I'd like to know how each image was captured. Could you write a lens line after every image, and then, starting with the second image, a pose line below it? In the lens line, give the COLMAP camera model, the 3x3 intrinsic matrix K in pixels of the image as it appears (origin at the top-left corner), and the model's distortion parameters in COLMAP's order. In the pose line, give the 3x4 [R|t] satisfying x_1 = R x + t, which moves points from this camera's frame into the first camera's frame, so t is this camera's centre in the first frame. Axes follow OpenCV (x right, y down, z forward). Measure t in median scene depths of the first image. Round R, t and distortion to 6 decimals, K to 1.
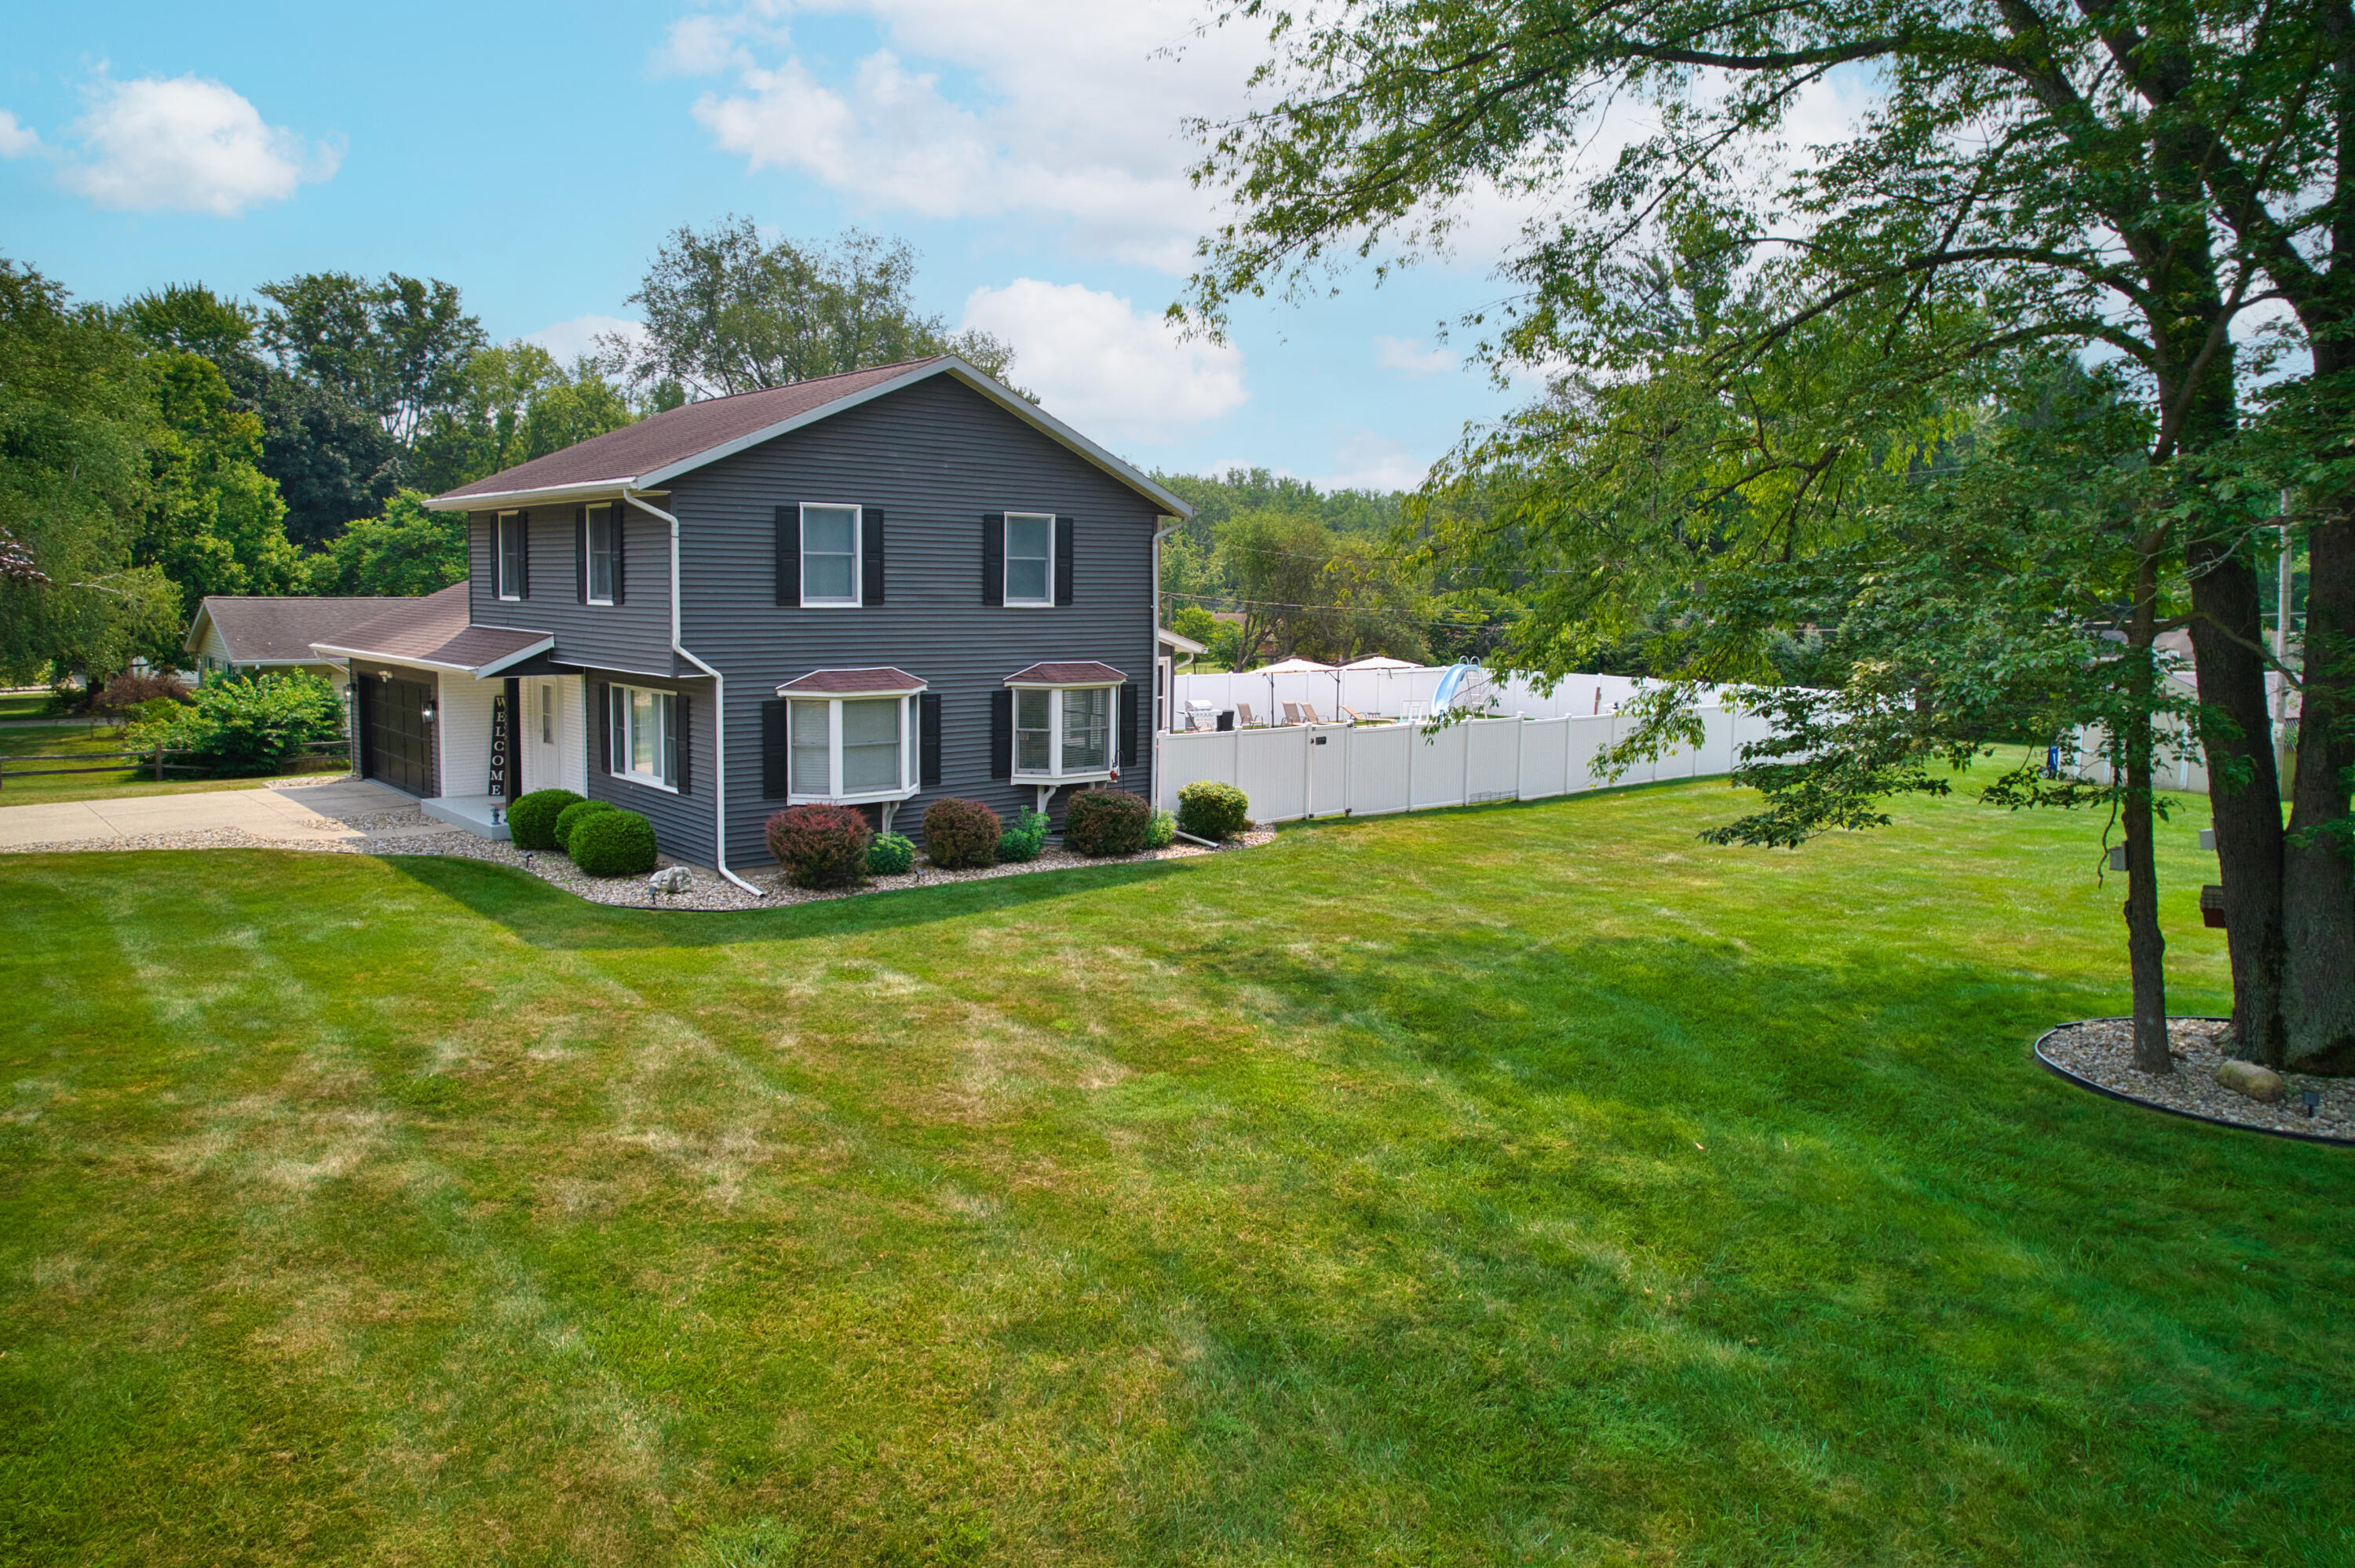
lens RADIAL K [[1525.4, 0, 1180.9], [0, 1525.4, 760.6], [0, 0, 1]] dist [-0.051030, 0.000197]
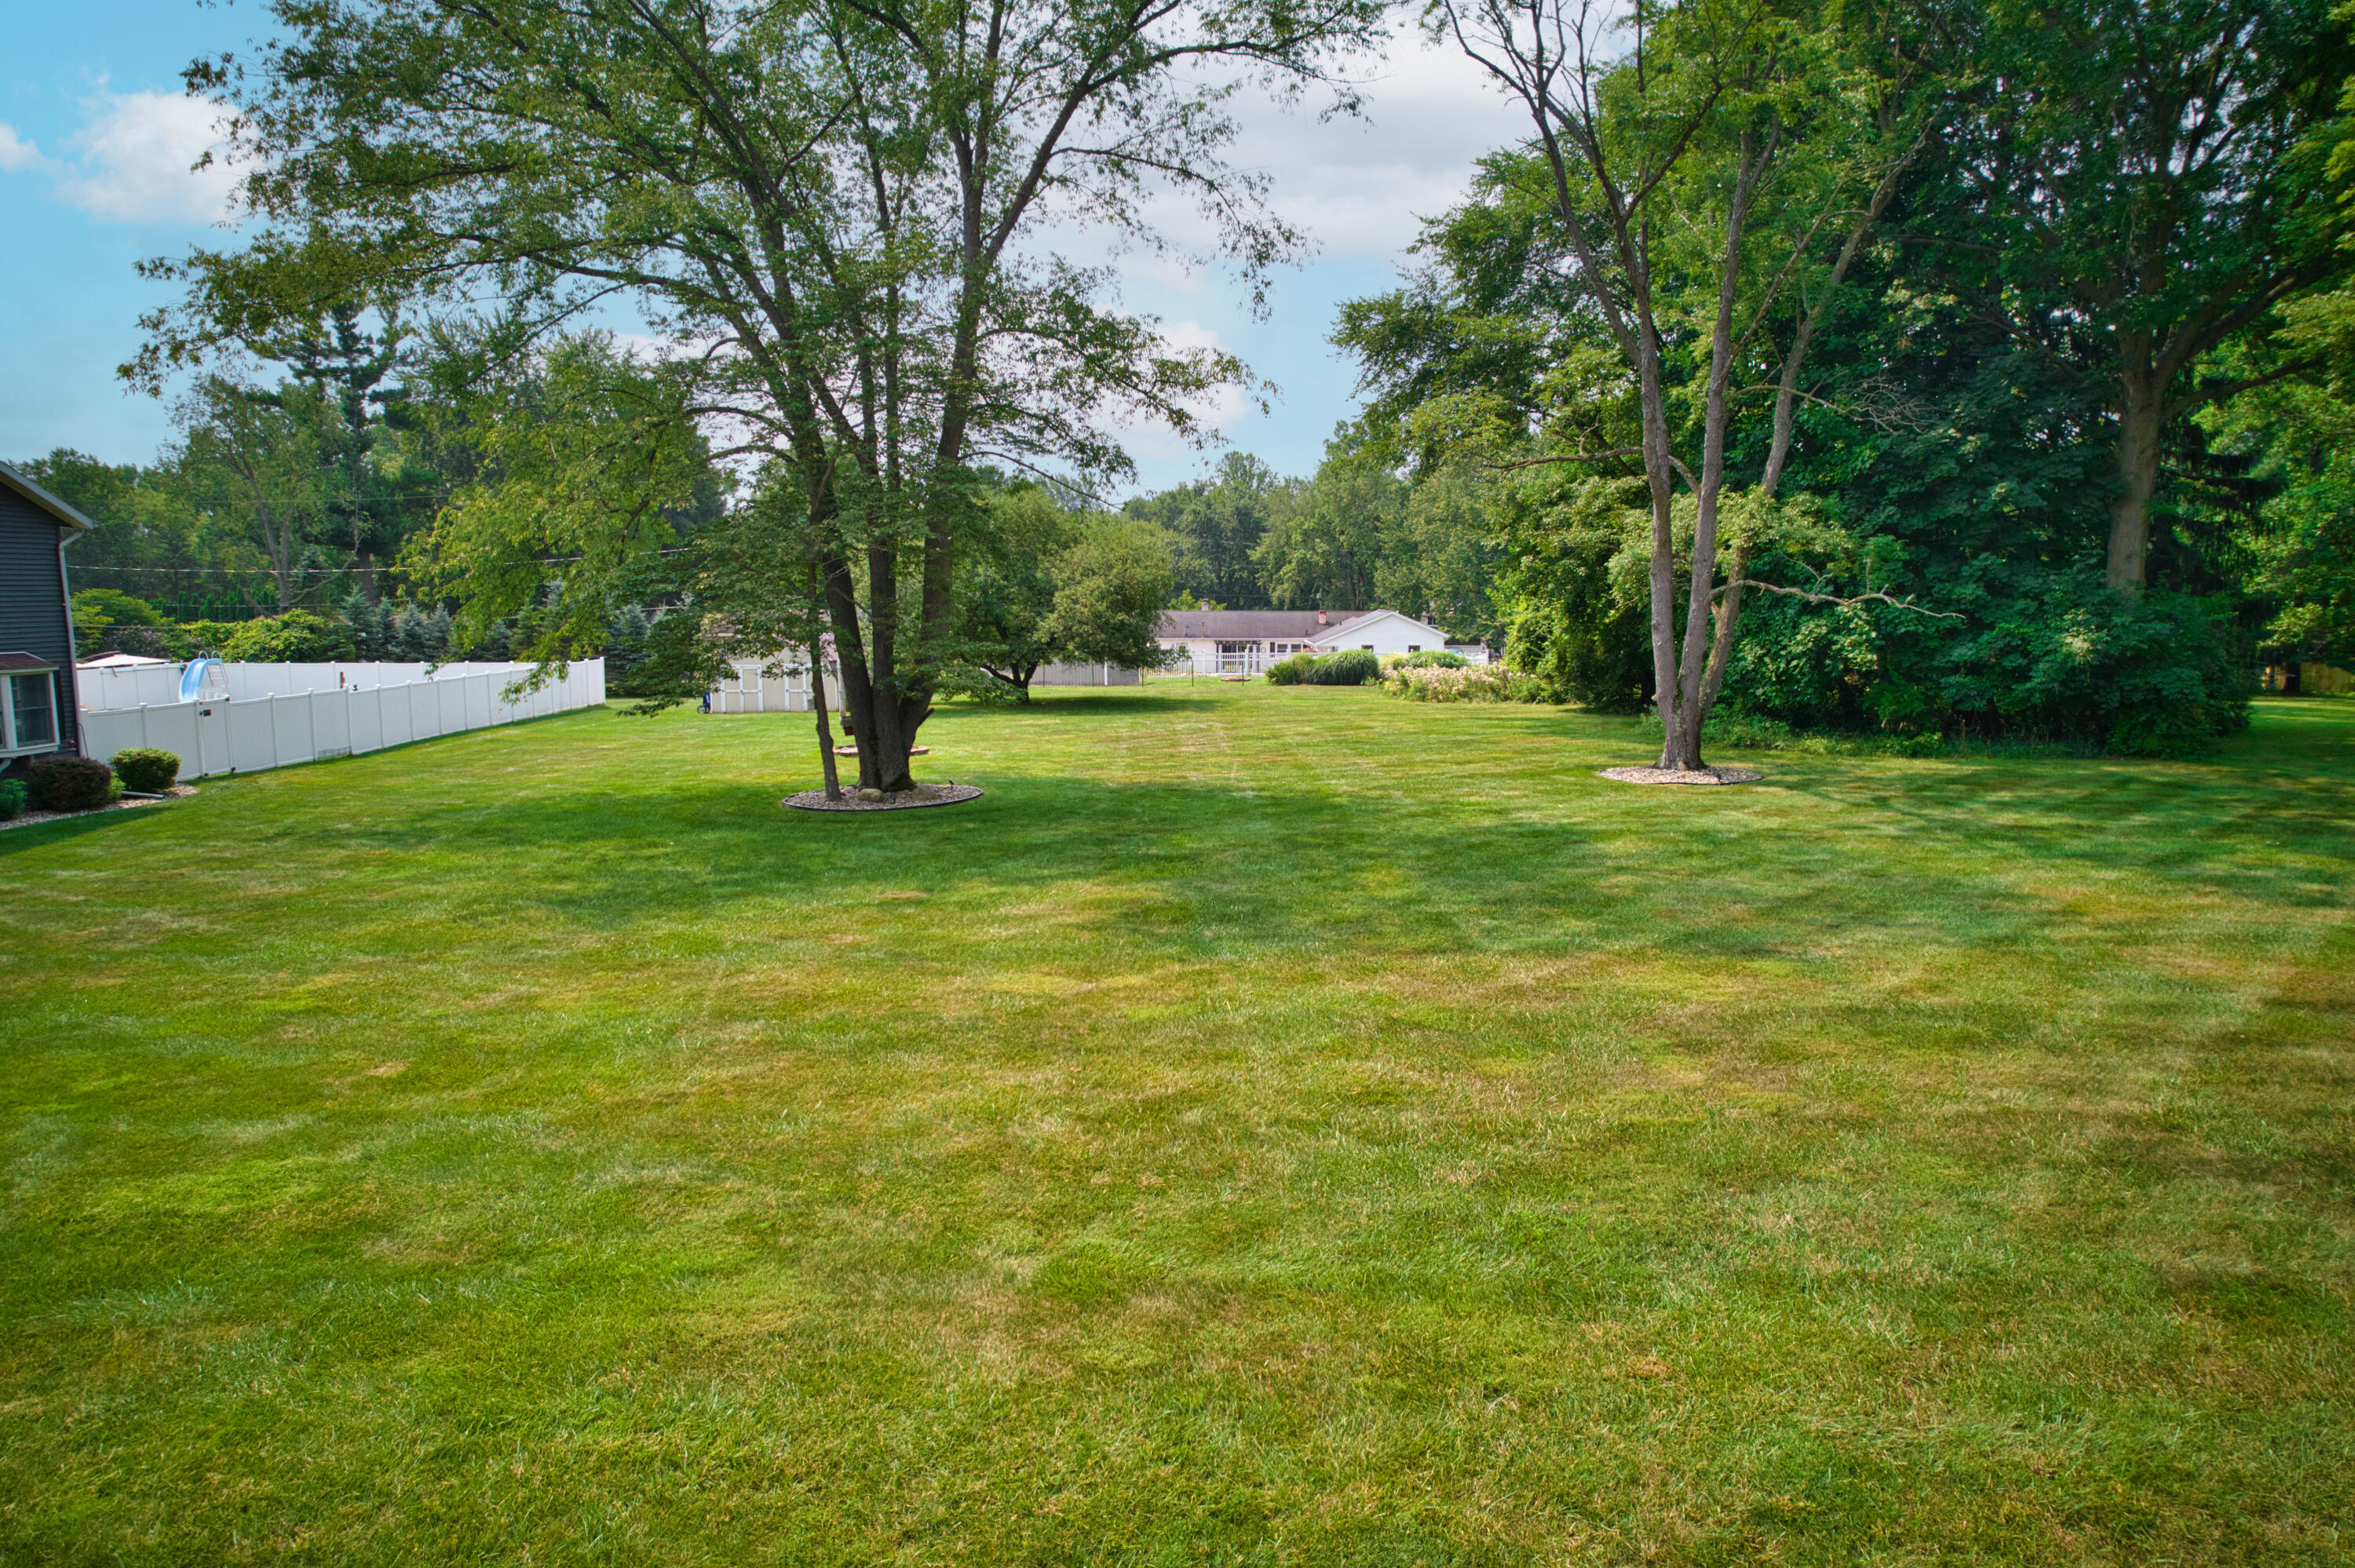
lens RADIAL K [[1525.4, 0, 1180.9], [0, 1525.4, 760.6], [0, 0, 1]] dist [-0.051030, 0.000197]
pose [[0.668342, -0.093810, 0.737915, -0.329988], [0.086655, 0.995080, 0.048018, 0.043117], [-0.738790, 0.031851, 0.673183, -0.450860]]
